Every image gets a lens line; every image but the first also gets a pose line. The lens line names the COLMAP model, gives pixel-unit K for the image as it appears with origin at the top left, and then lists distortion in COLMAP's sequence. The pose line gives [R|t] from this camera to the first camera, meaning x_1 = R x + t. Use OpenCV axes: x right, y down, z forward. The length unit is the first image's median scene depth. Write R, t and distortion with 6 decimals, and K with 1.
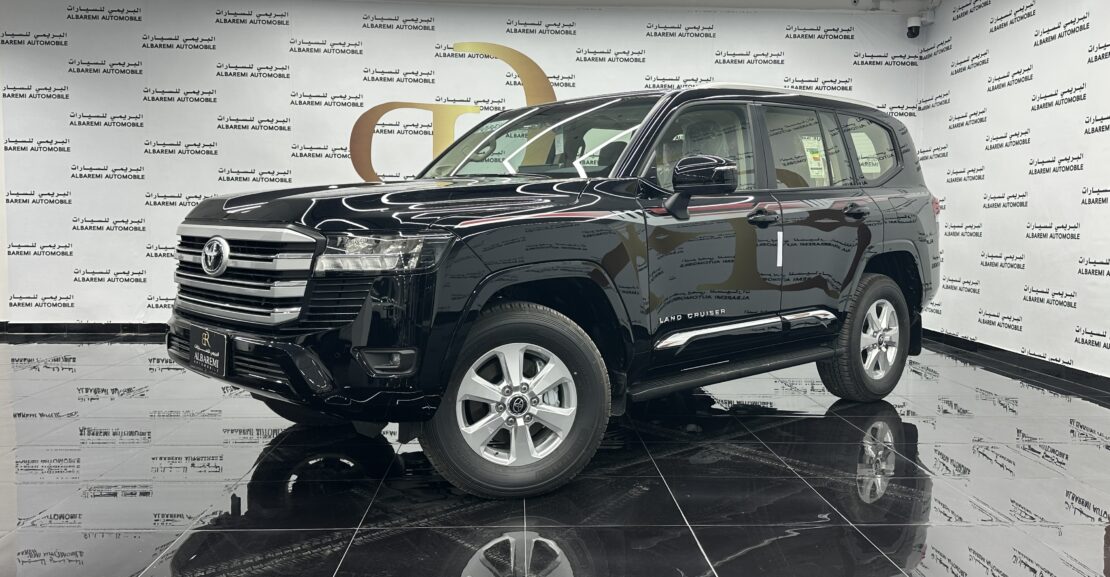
lens RADIAL K [[895.4, 0, 552.5], [0, 895.4, 277.4], [0, 0, 1]] dist [0.092605, -0.146594]
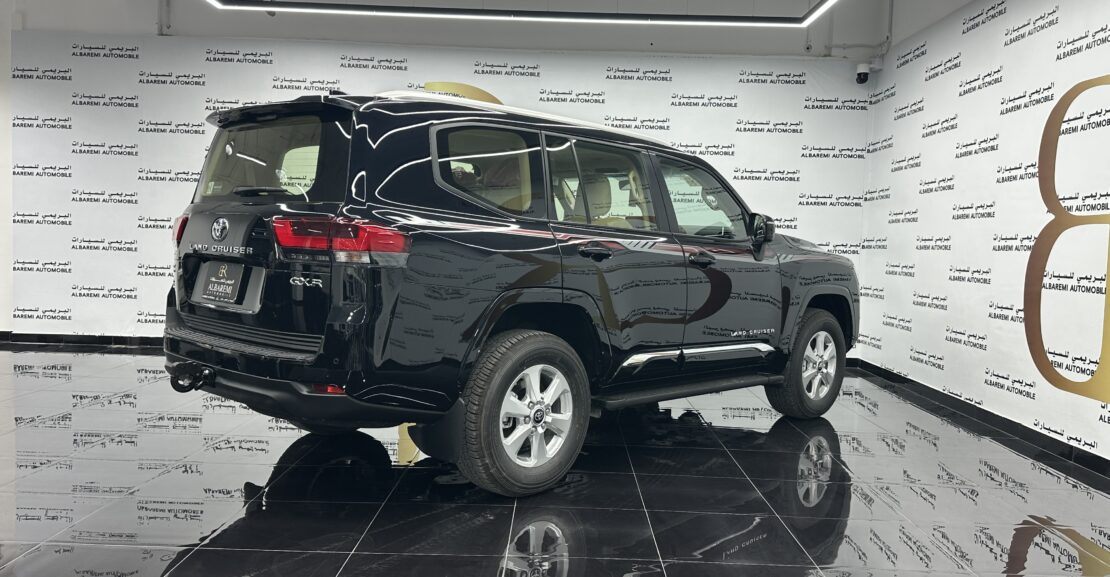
lens RADIAL K [[851.2, 0, 555.7], [0, 851.2, 281.5], [0, 0, 1]] dist [0.093764, -0.136210]
pose [[0.998491, 0.024933, -0.048920, 0.101428], [-0.025528, 0.999607, -0.011579, -0.016044], [0.048612, 0.012810, 0.998736, -0.006122]]
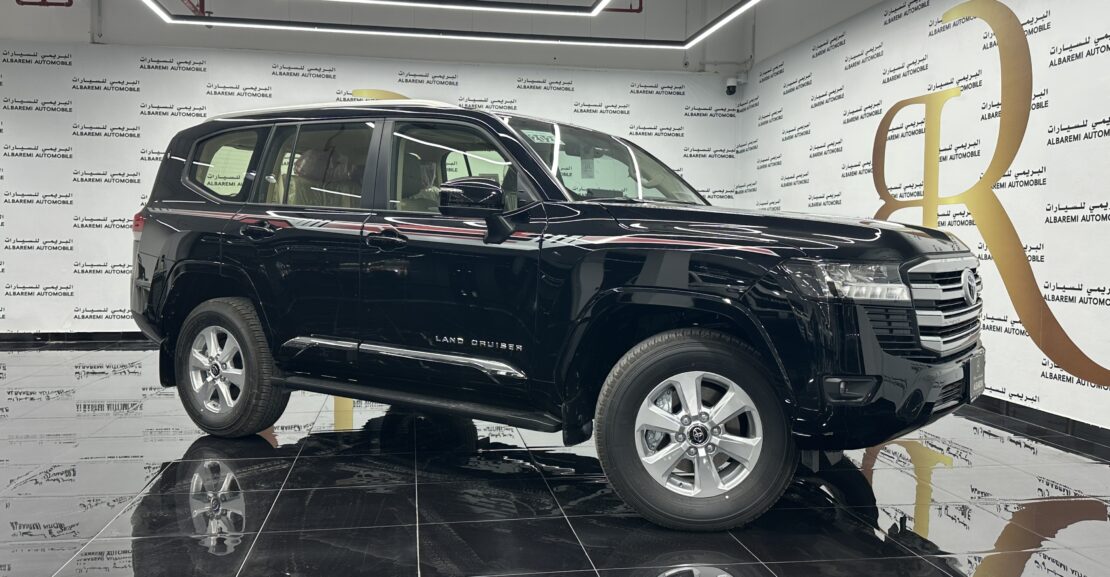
lens RADIAL K [[895.4, 0, 552.5], [0, 895.4, 277.4], [0, 0, 1]] dist [0.092605, -0.146594]
pose [[0.992593, -0.003156, 0.121442, 0.005207], [0.005920, 0.999732, -0.022403, 0.011416], [-0.121339, 0.022956, 0.992346, -0.190510]]
